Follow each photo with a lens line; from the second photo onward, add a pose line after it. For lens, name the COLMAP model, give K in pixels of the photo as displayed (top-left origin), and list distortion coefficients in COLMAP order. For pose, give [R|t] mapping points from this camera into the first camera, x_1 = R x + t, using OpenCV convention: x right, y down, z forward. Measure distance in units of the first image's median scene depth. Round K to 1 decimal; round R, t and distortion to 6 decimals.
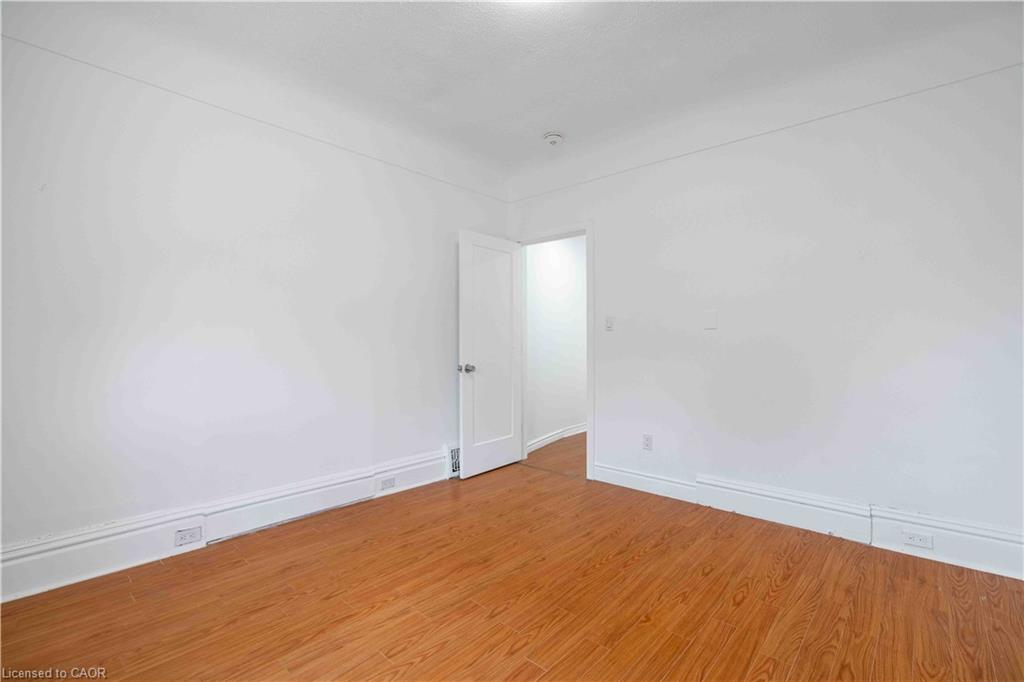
lens RADIAL K [[467.0, 0, 512.5], [0, 467.0, 339.0], [0, 0, 1]] dist [0.018916, -0.000008]
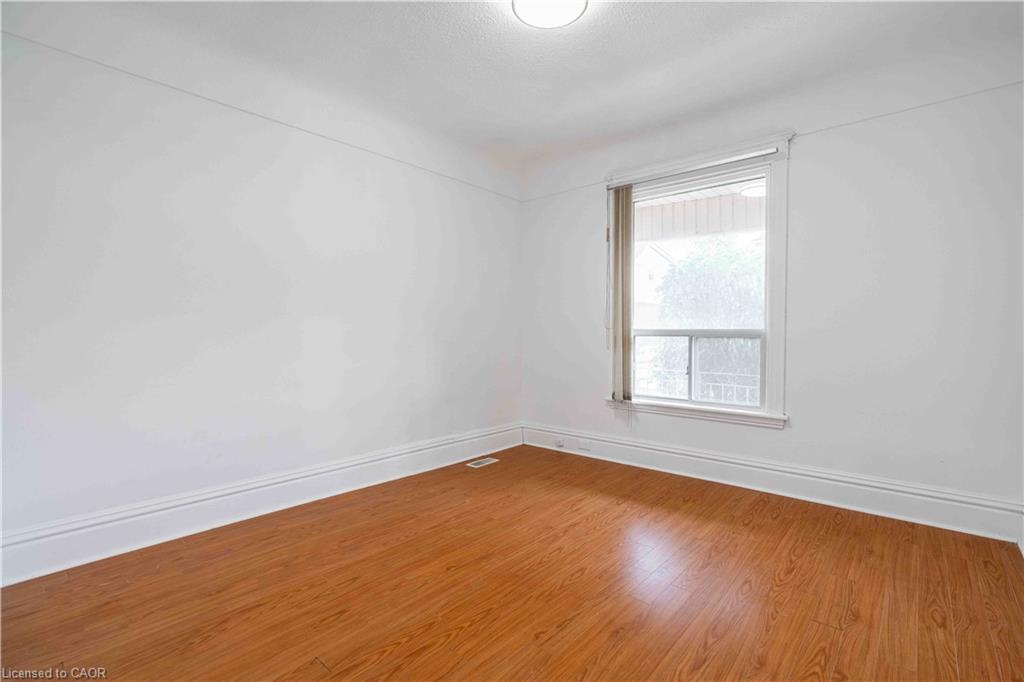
lens RADIAL K [[467.0, 0, 511.7], [0, 467.0, 339.6], [0, 0, 1]] dist [0.018916, -0.000008]
pose [[-0.999936, -0.003163, -0.010851, 0.132223], [-0.003269, 0.999946, 0.009834, 0.010776], [0.010820, 0.009869, -0.999893, 1.980383]]
